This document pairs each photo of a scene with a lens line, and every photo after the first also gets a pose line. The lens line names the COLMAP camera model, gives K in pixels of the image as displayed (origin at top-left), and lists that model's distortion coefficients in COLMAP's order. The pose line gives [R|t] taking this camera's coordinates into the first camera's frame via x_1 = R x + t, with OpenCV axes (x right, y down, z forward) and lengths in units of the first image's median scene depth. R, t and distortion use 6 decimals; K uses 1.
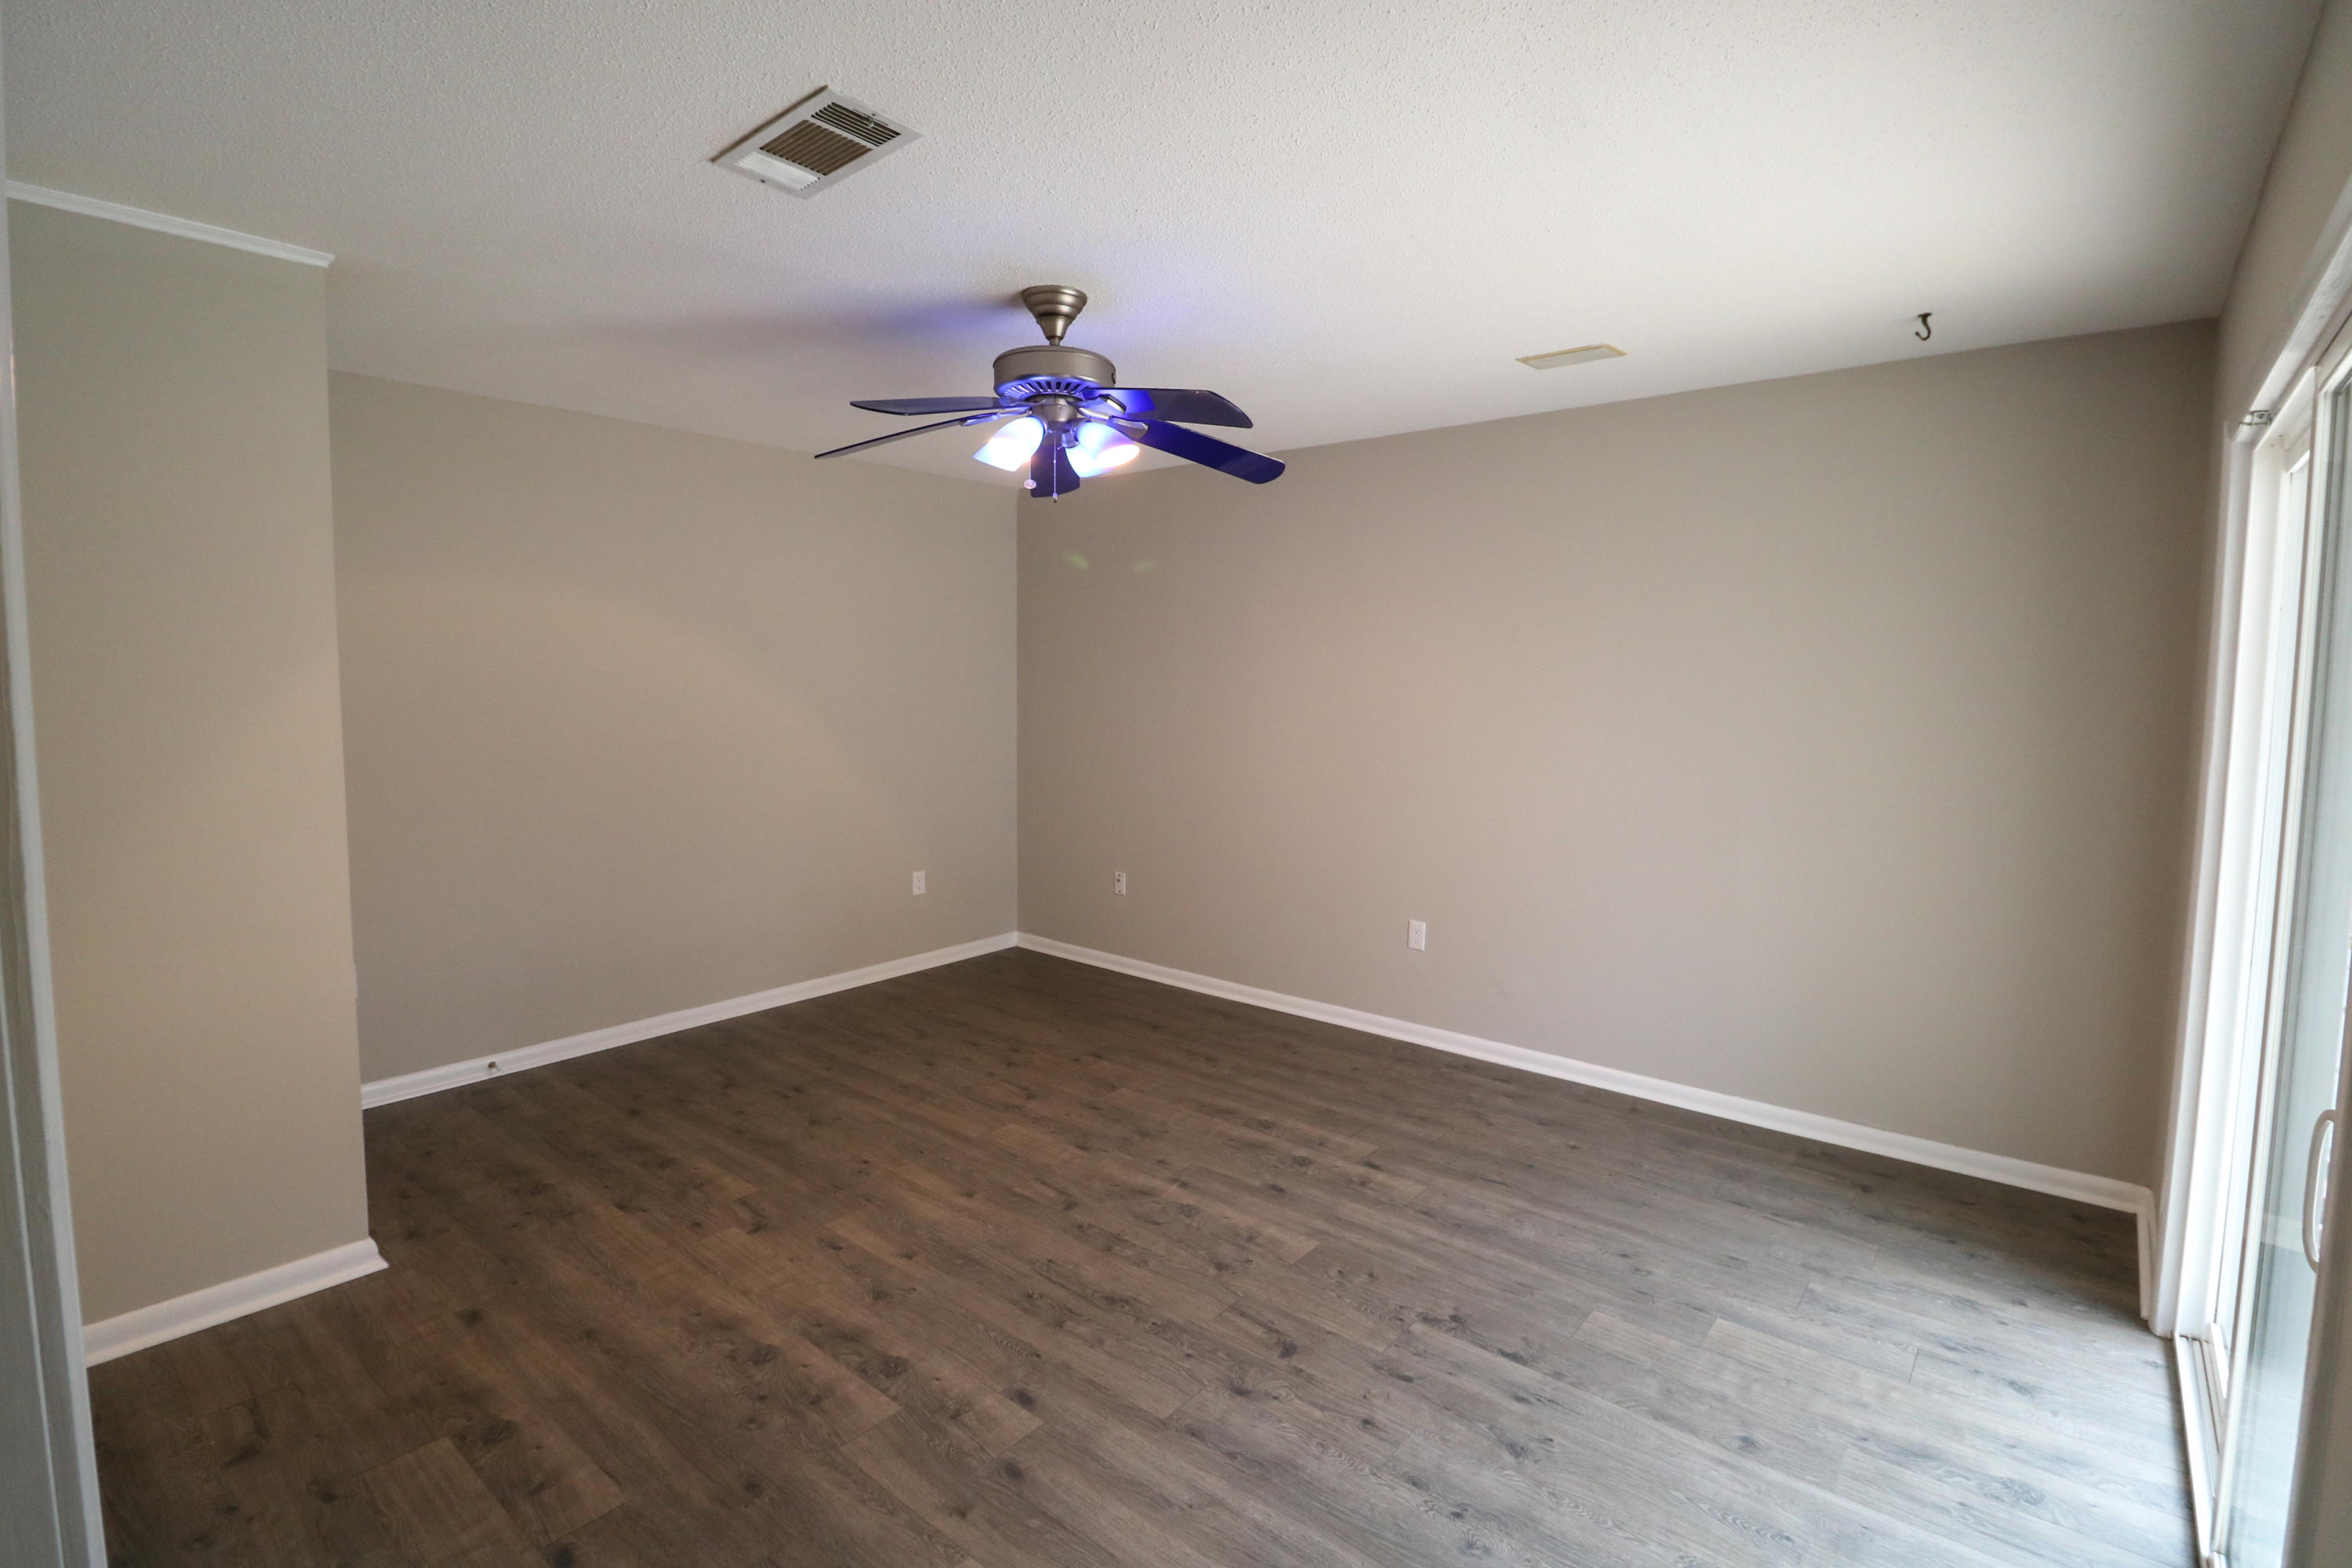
lens RADIAL K [[1099.7, 0, 1174.6], [0, 1099.7, 754.6], [0, 0, 1]] dist [0.000803, -0.012776]
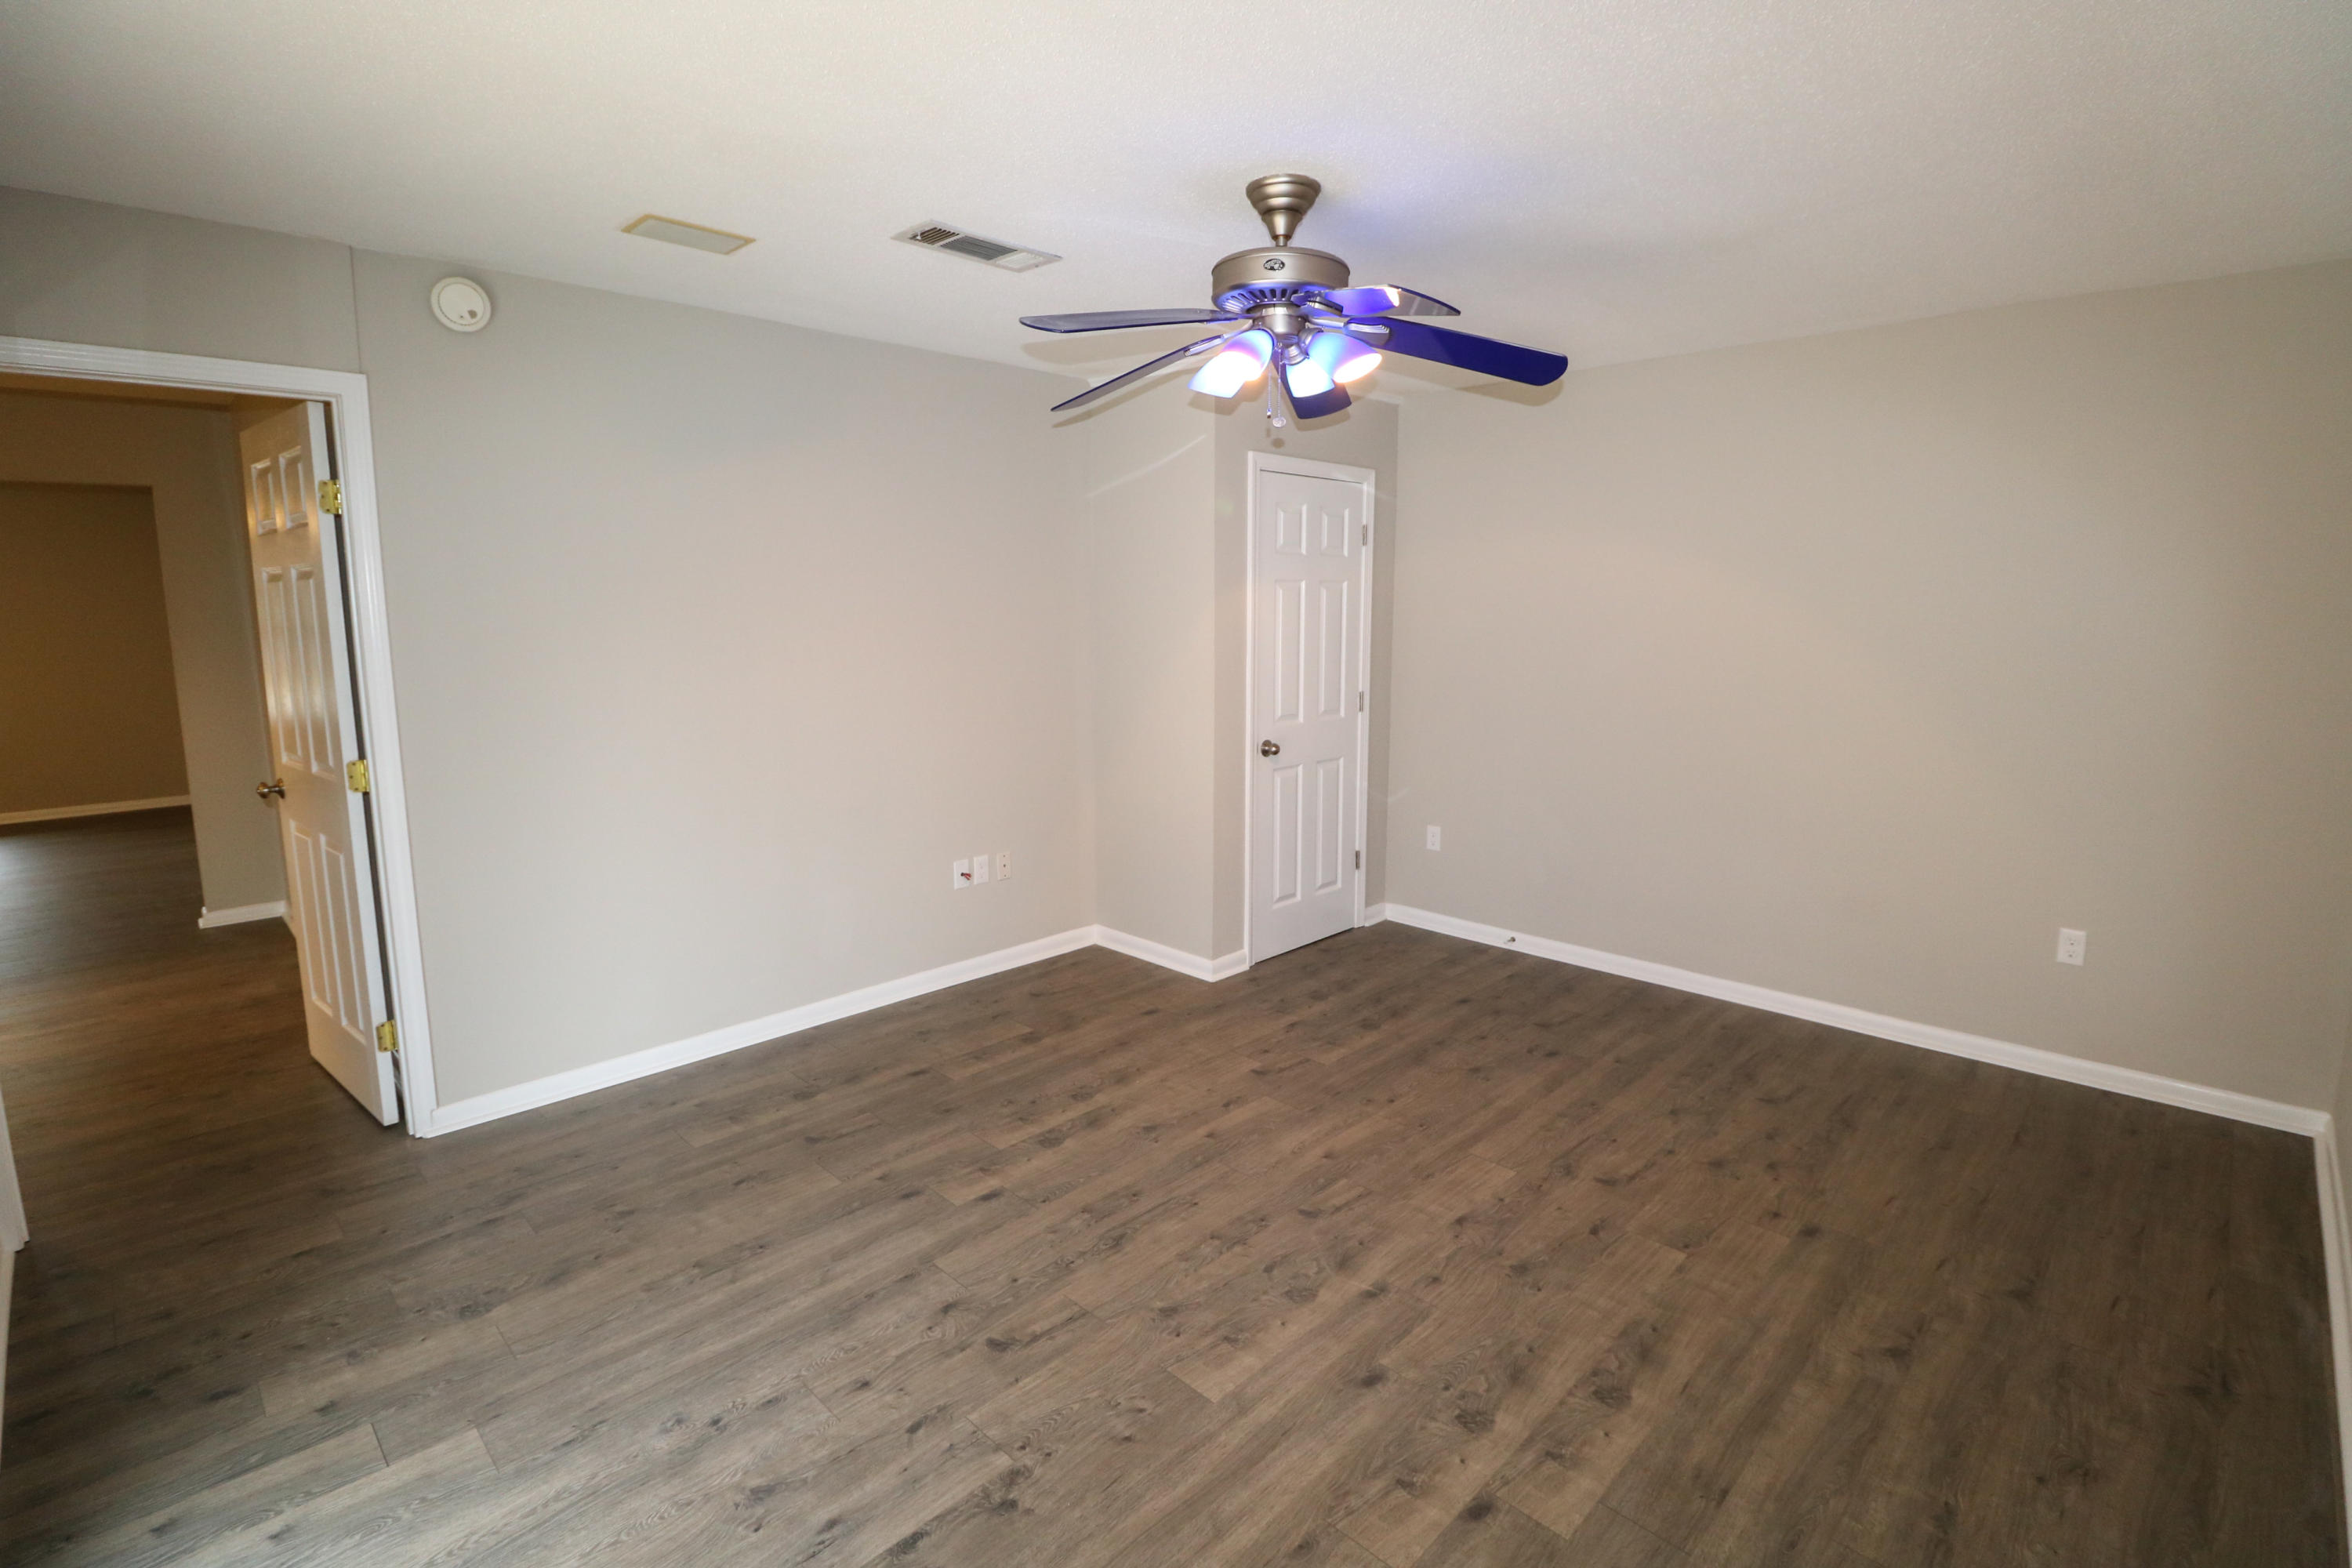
lens RADIAL K [[1083.9, 0, 1190.0], [0, 1083.9, 755.7], [0, 0, 1]] dist [0.001309, -0.012210]
pose [[-0.077282, 0.133485, -0.988033, 0.773655], [-0.073450, 0.987542, 0.139164, -0.079807], [0.994300, 0.083326, -0.066514, 0.974488]]
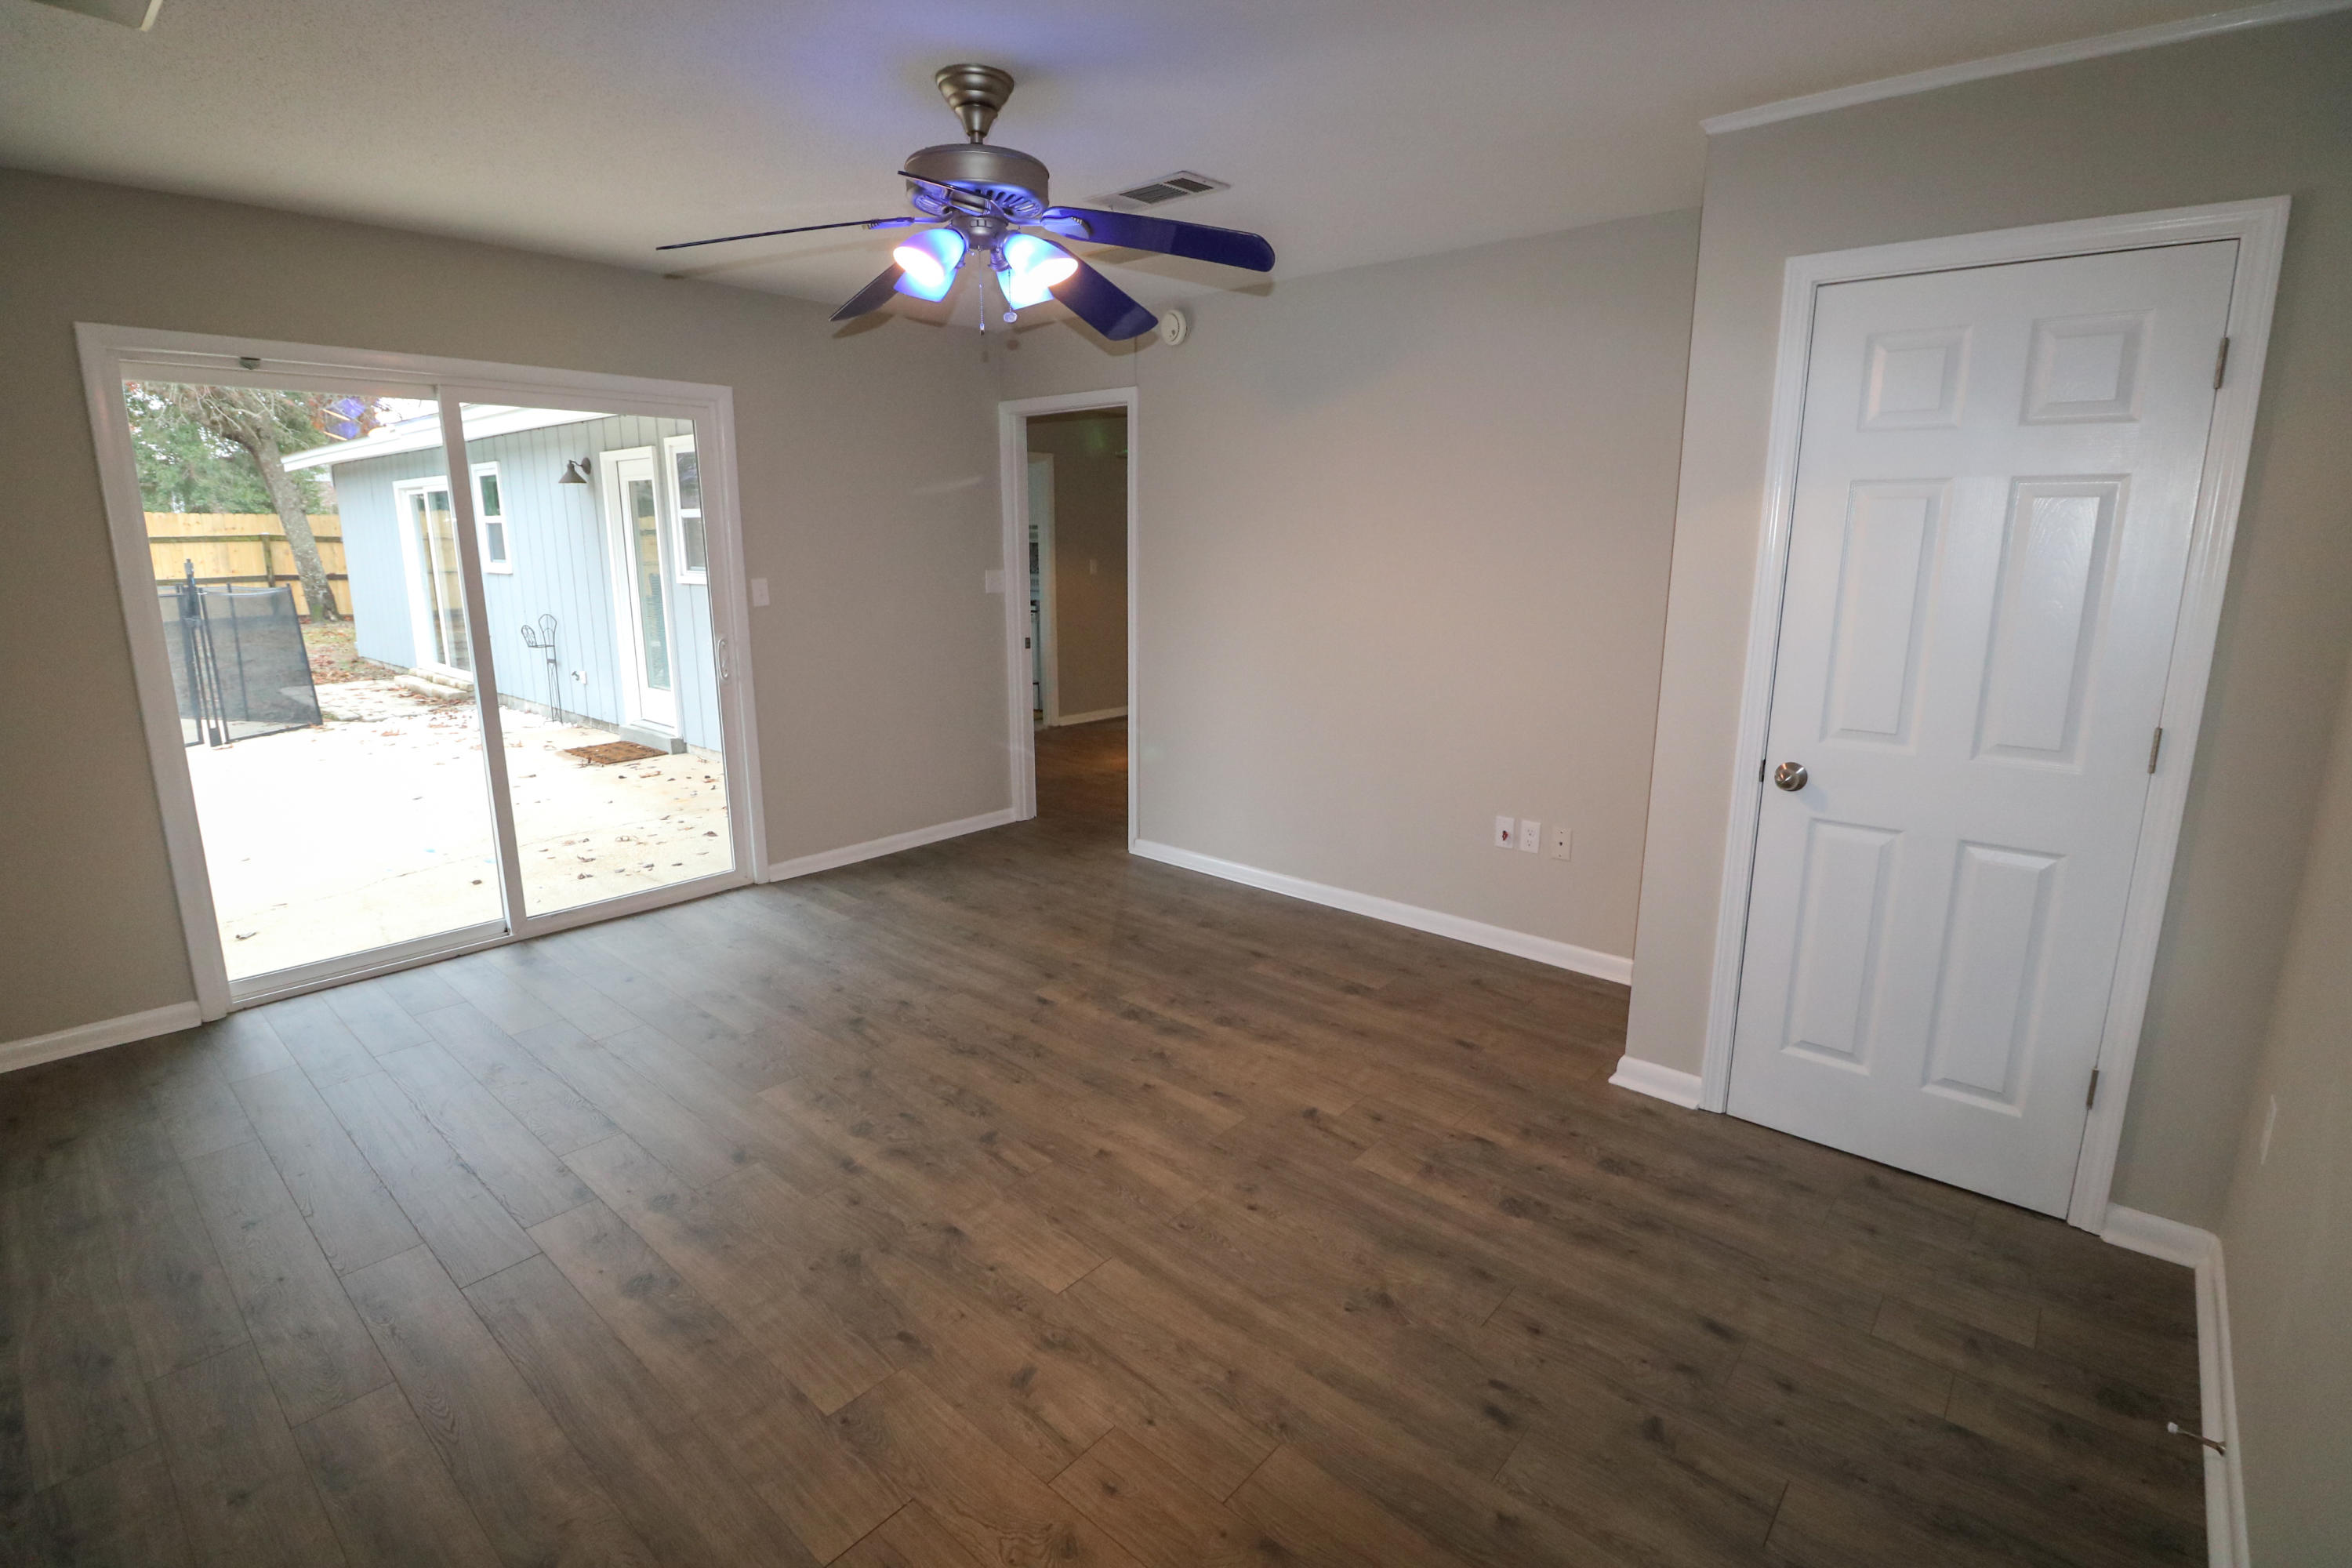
lens RADIAL K [[1083.9, 0, 1190.0], [0, 1083.9, 755.7], [0, 0, 1]] dist [0.001309, -0.012210]
pose [[-0.999846, -0.013125, 0.011641, -0.278402], [-0.009501, 0.962916, 0.269636, -0.138674], [-0.014748, 0.269484, -0.962892, 1.851402]]
